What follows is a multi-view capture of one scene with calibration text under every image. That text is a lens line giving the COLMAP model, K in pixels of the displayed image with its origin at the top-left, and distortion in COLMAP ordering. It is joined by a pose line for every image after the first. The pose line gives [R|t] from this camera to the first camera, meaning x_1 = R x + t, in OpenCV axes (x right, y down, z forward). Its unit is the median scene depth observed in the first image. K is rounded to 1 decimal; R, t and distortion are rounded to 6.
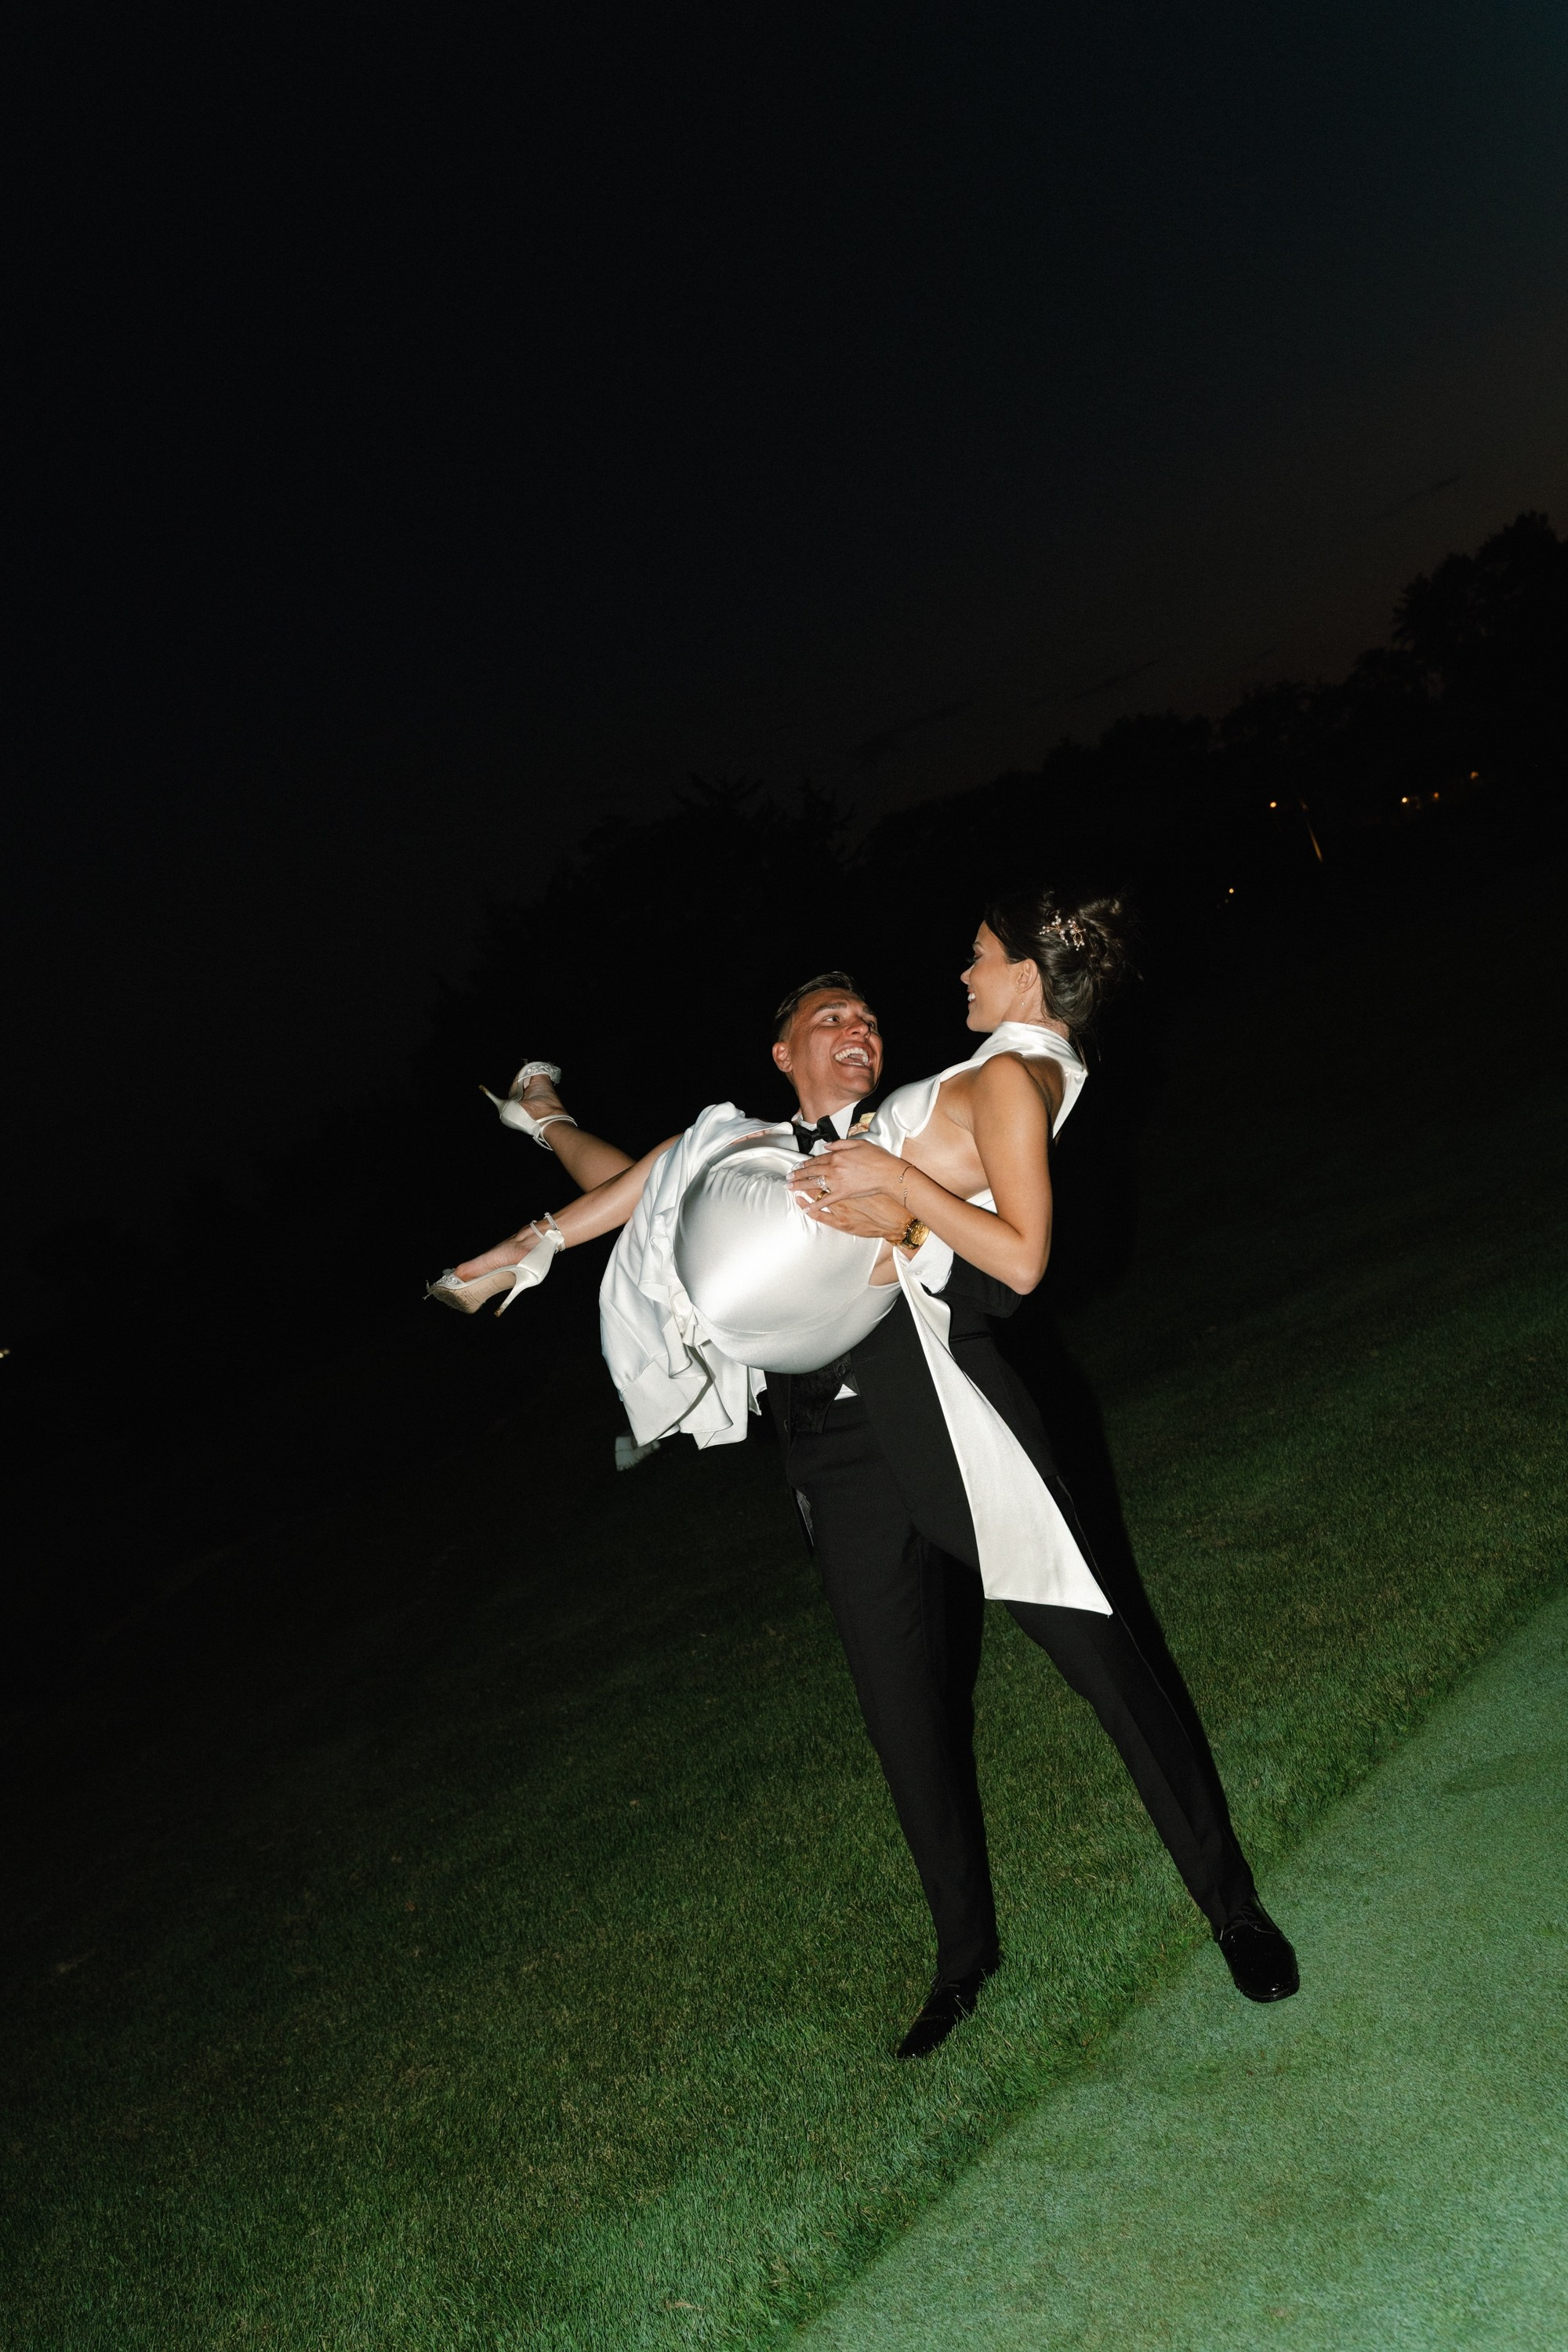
lens RADIAL K [[1872.5, 0, 771.9], [0, 1872.5, 1160.3], [0, 0, 1]] dist [-0.000726, -0.008973]
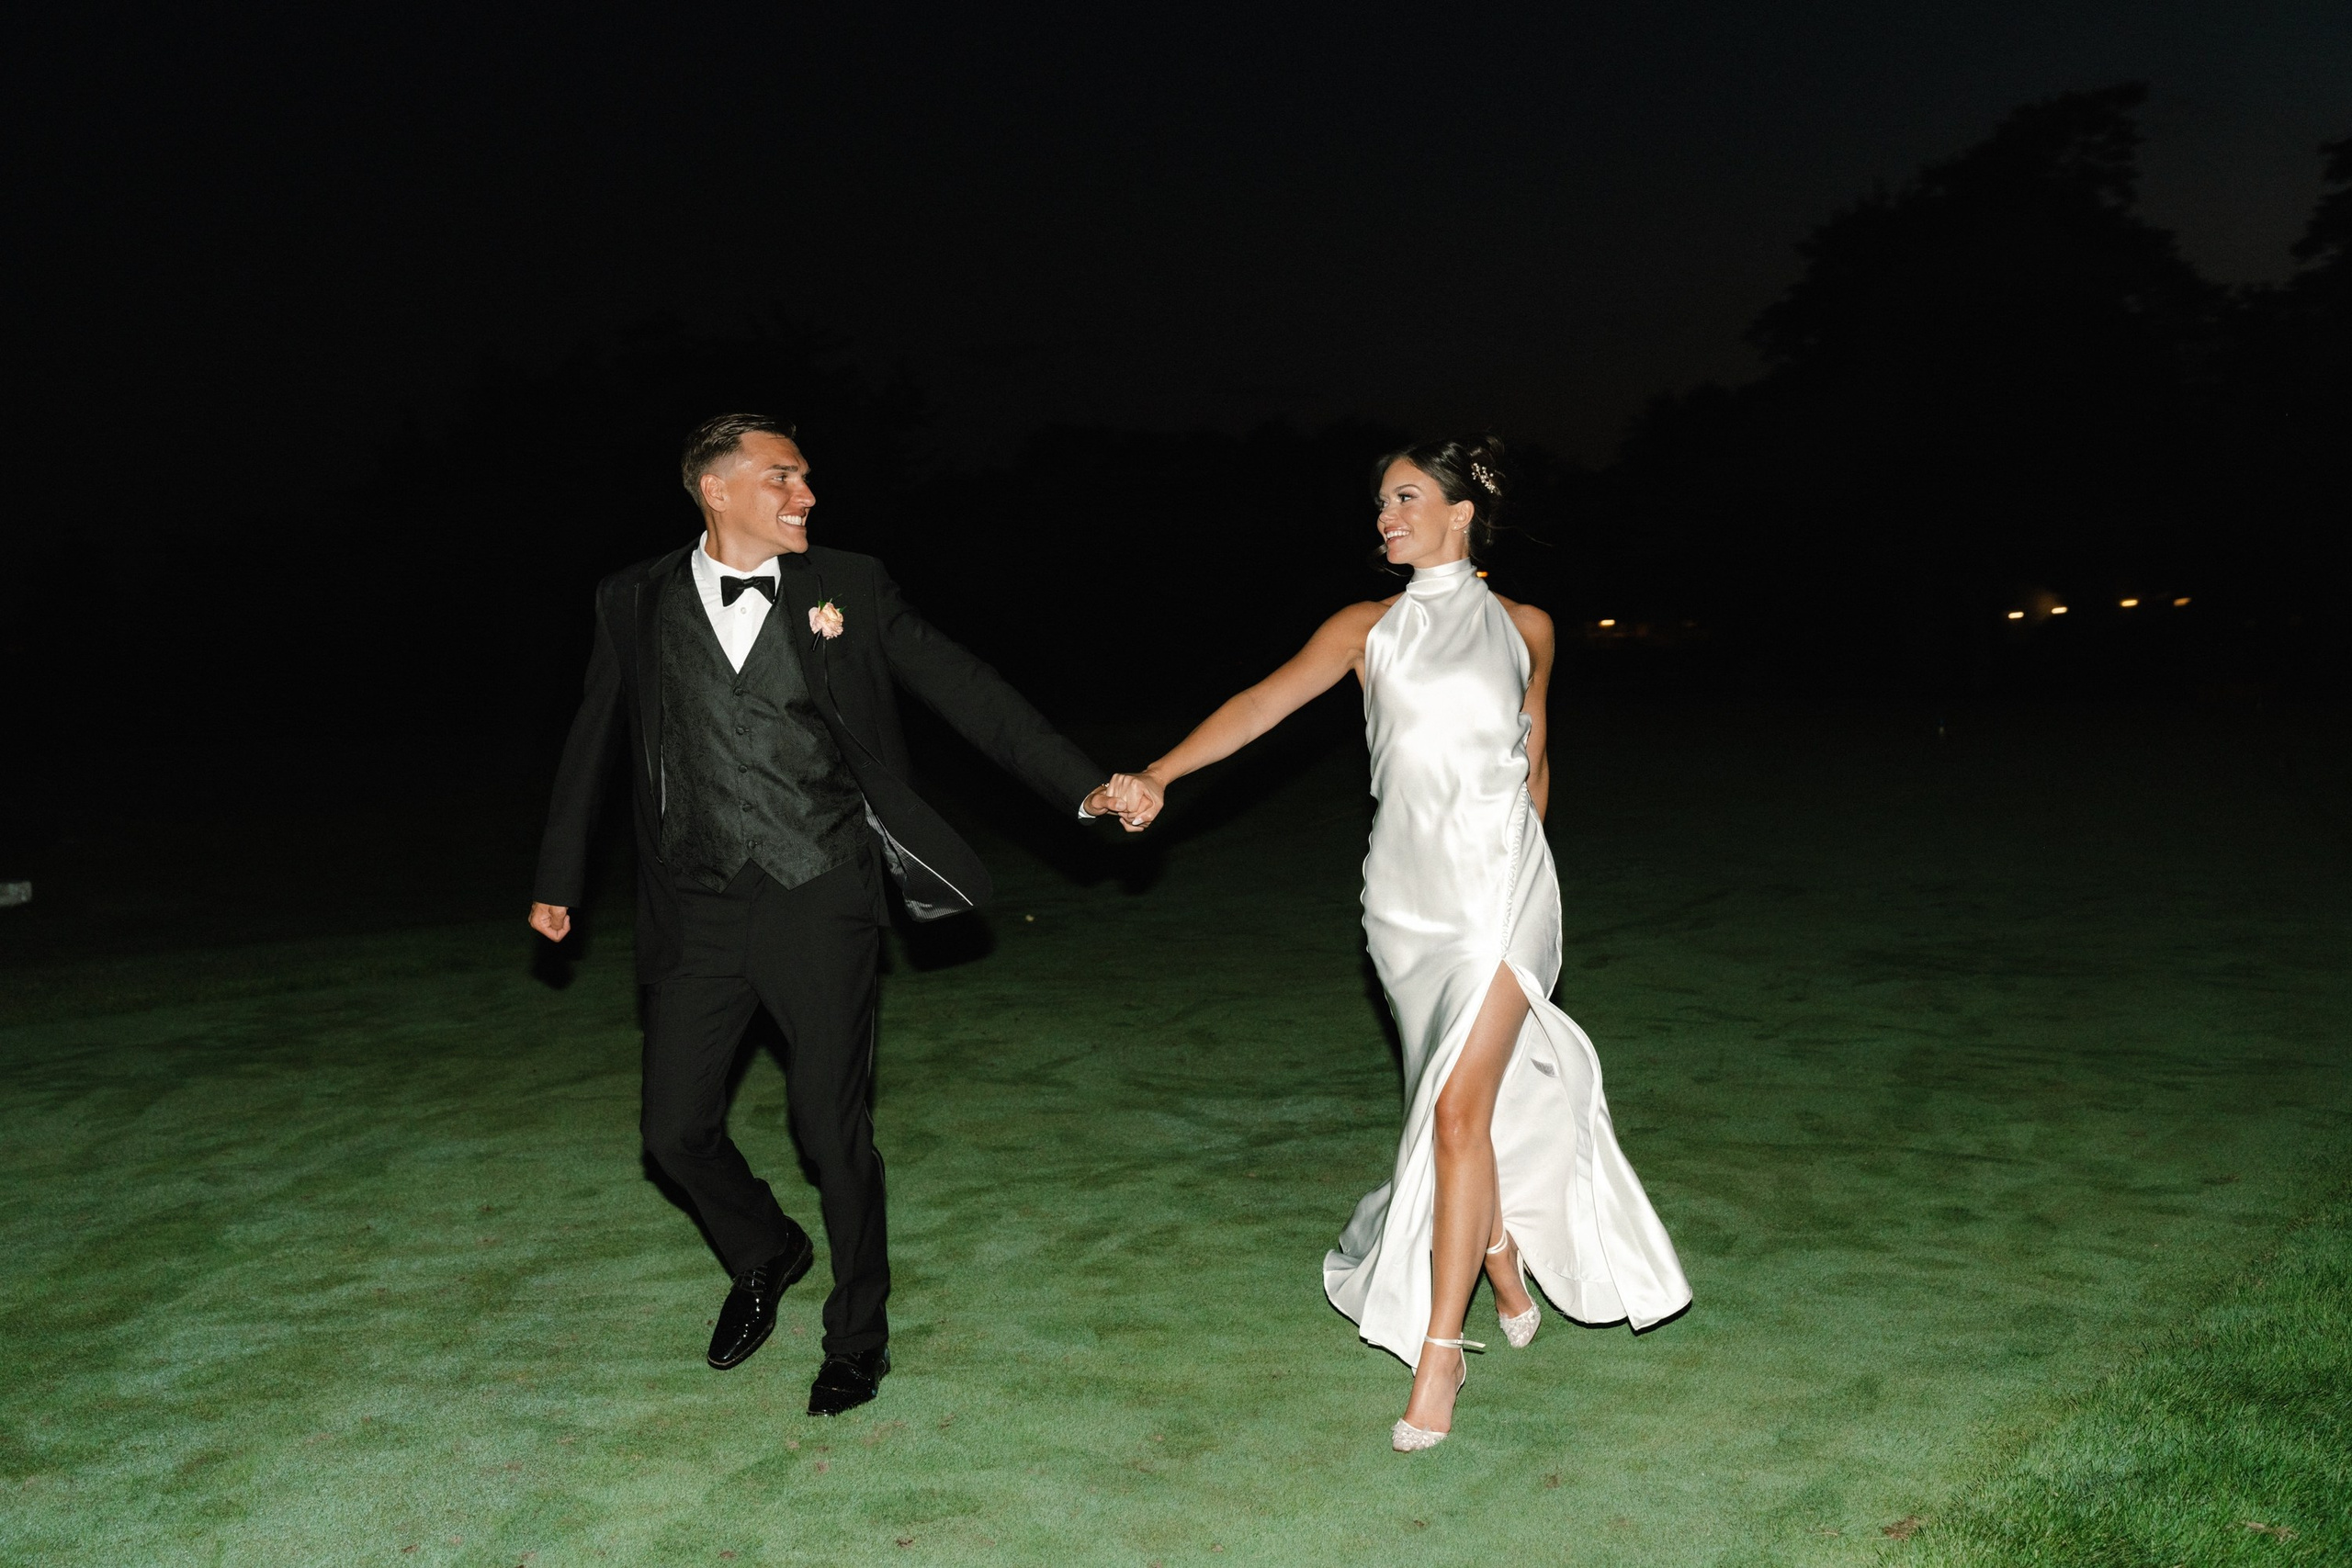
lens RADIAL K [[2315.3, 0, 1188.9], [0, 2315.3, 777.3], [0, 0, 1]] dist [-0.003871, 0.000000]
pose [[0.929599, 0.338021, 0.146930, 0.999532], [-0.334268, 0.941136, -0.050286, -0.240007], [-0.155279, -0.002368, 0.987868, -1.501575]]
